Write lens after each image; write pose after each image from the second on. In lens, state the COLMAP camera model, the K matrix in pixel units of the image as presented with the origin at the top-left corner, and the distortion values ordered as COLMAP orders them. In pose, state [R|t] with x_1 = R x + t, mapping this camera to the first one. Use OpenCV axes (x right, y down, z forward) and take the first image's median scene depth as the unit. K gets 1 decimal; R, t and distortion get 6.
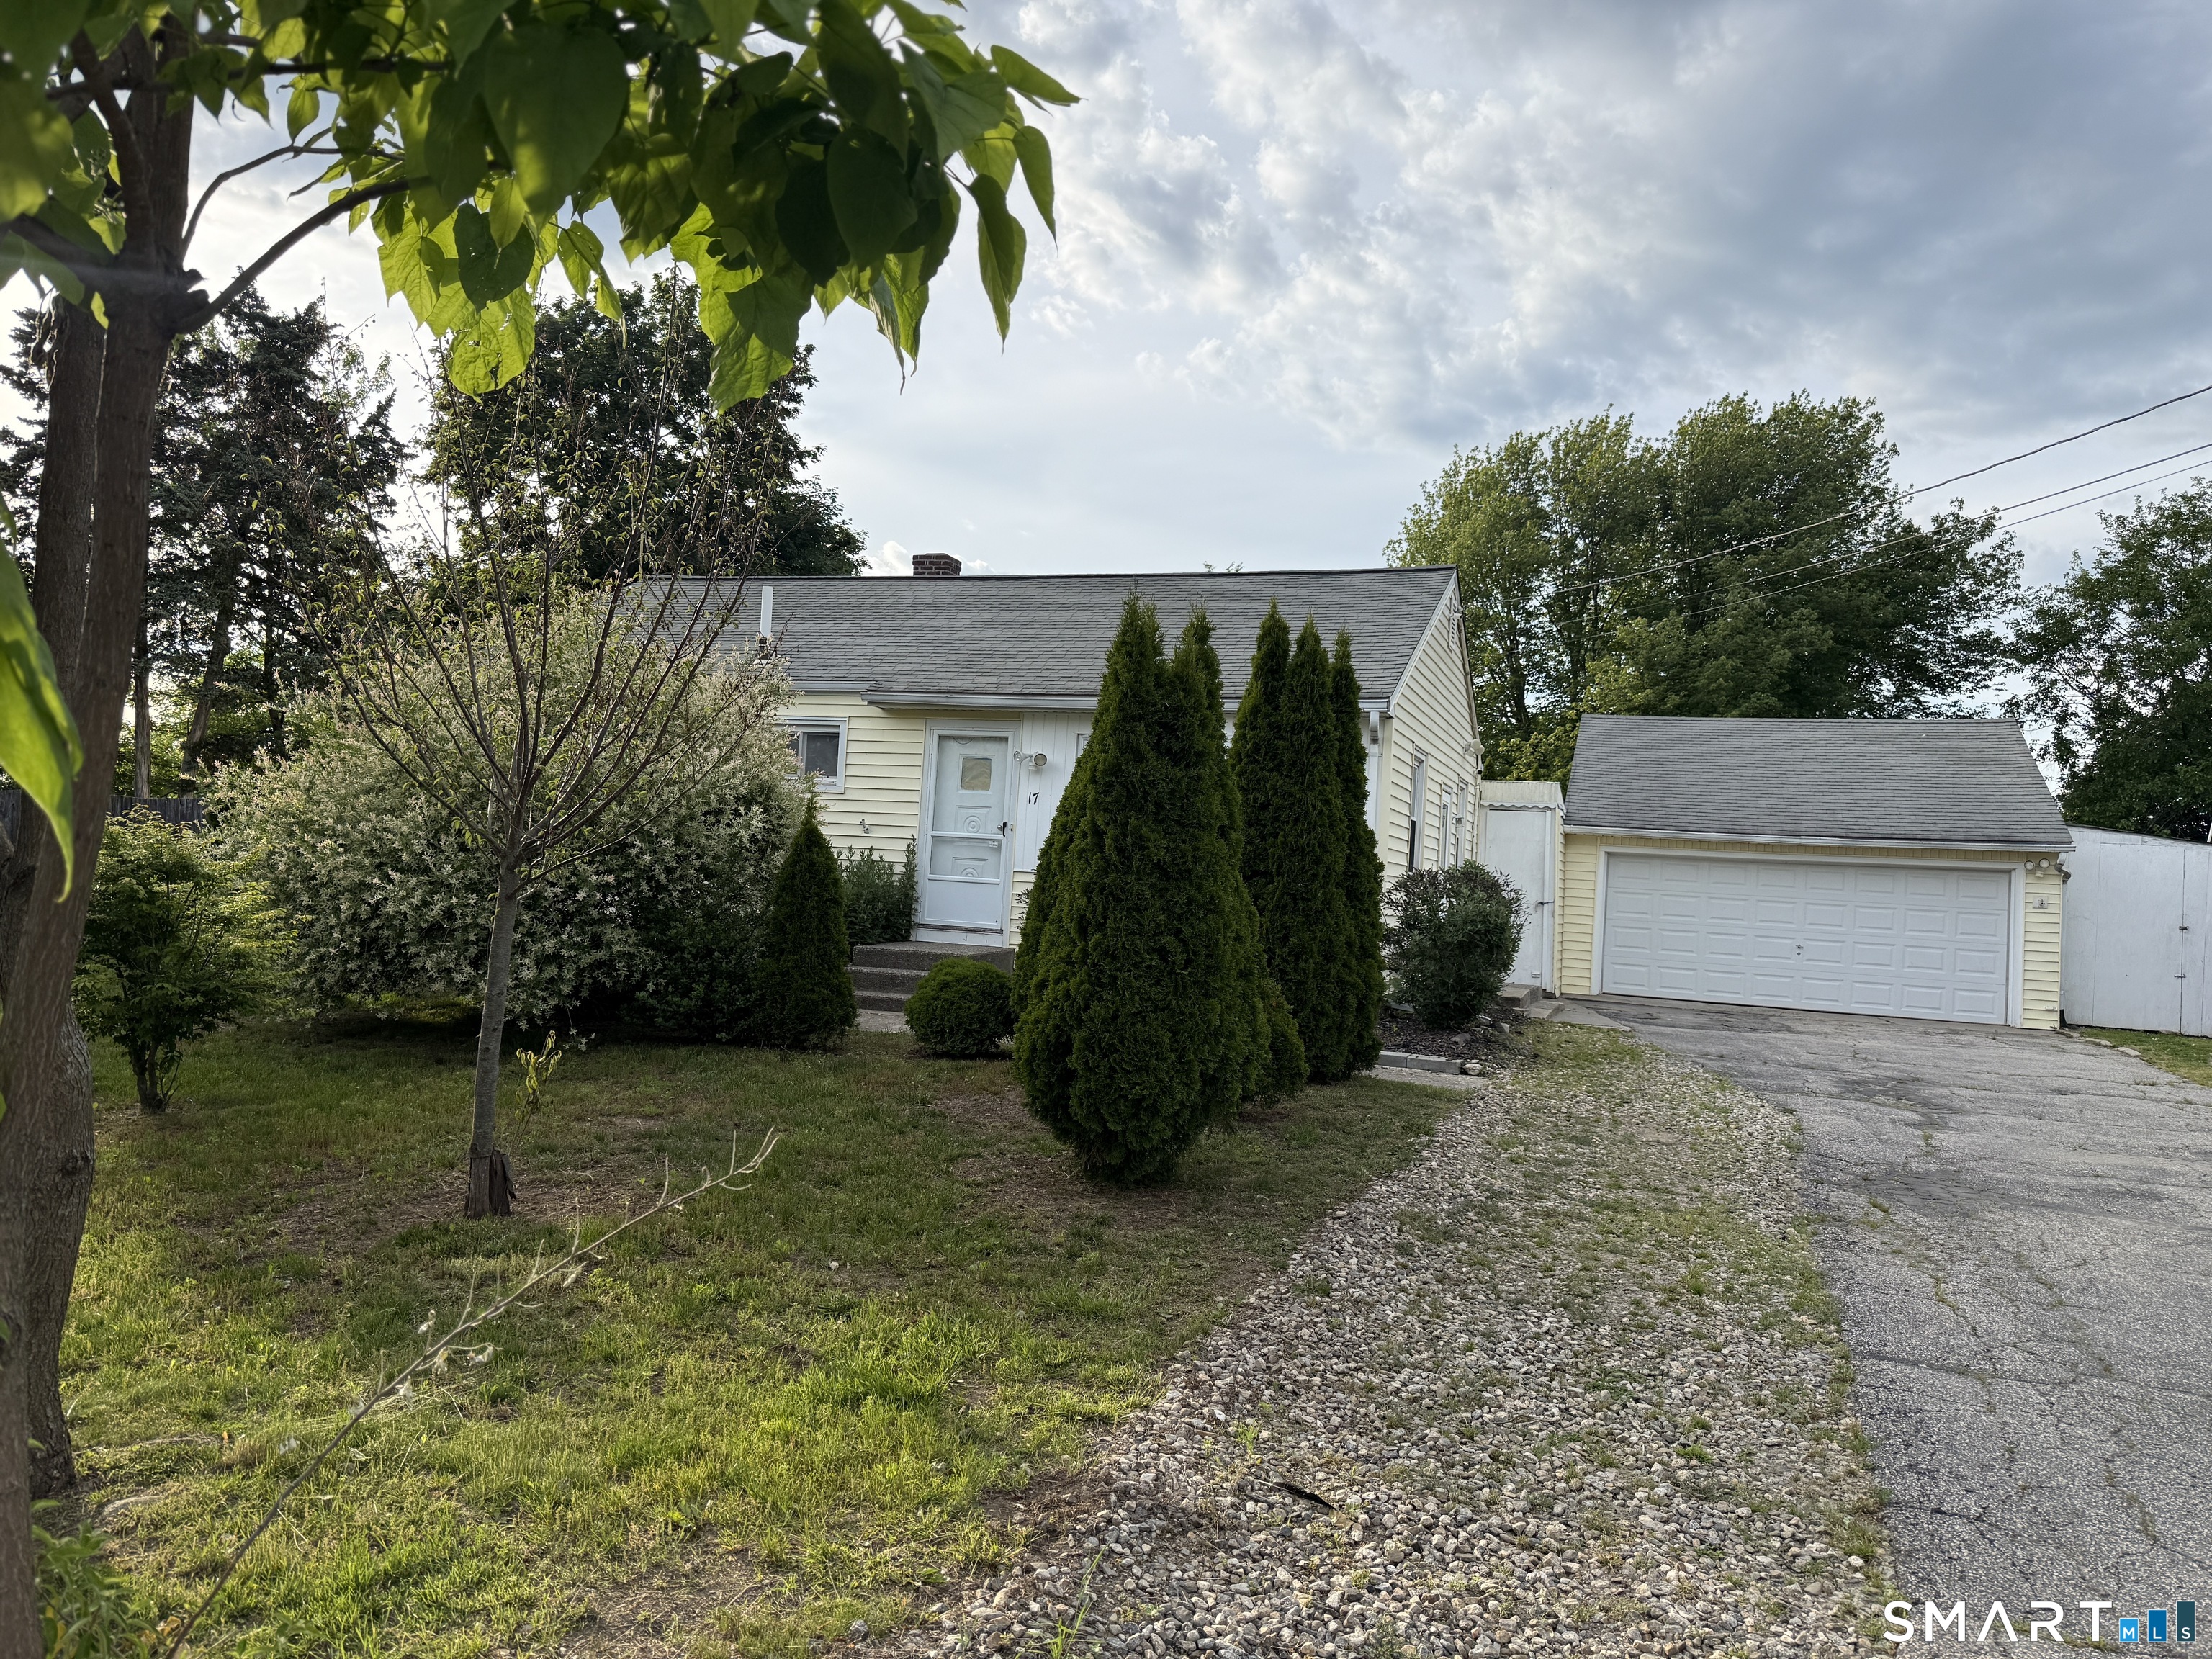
lens RADIAL K [[1522.2, 0, 1104.0], [0, 1522.2, 870.6], [0, 0, 1]] dist [0.054151, -0.035859]
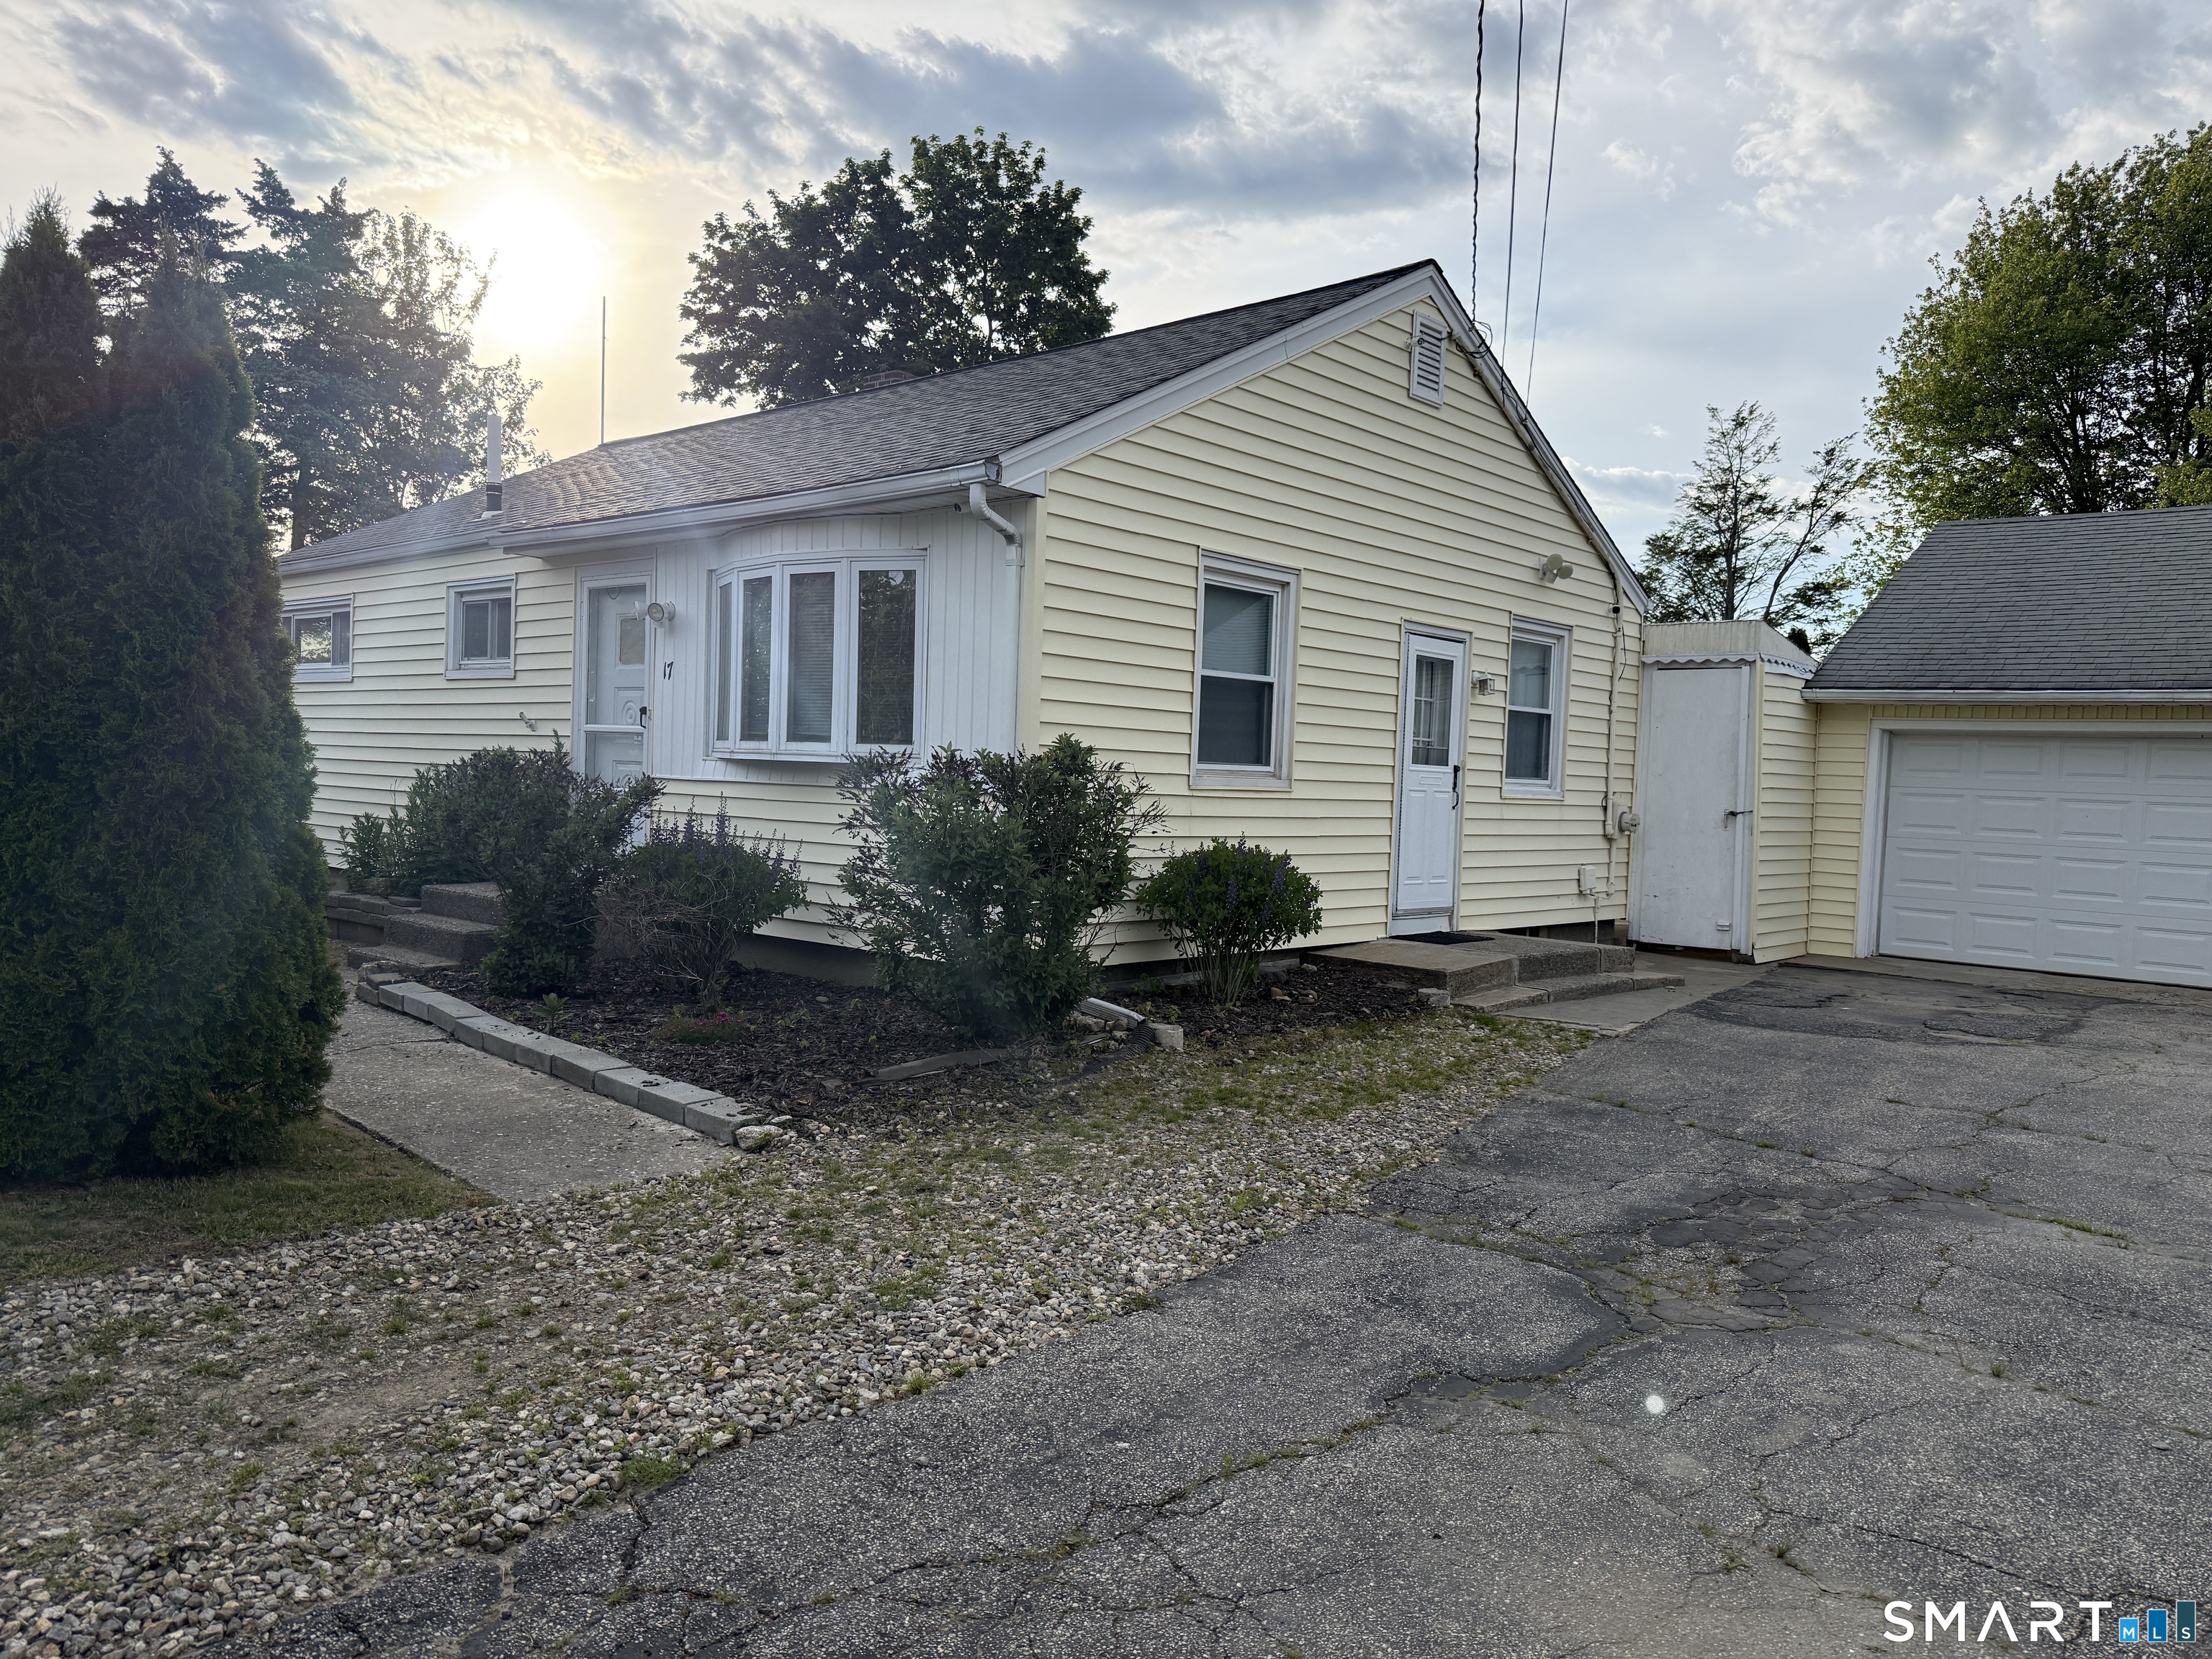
lens RADIAL K [[1526.1, 0, 1106.0], [0, 1526.1, 829.5], [0, 0, 1]] dist [0.043298, -0.044981]
pose [[0.920780, -0.004634, -0.390054, 0.152538], [0.017069, 0.999450, 0.028419, 0.002989], [0.389708, -0.032826, 0.920353, 0.160279]]
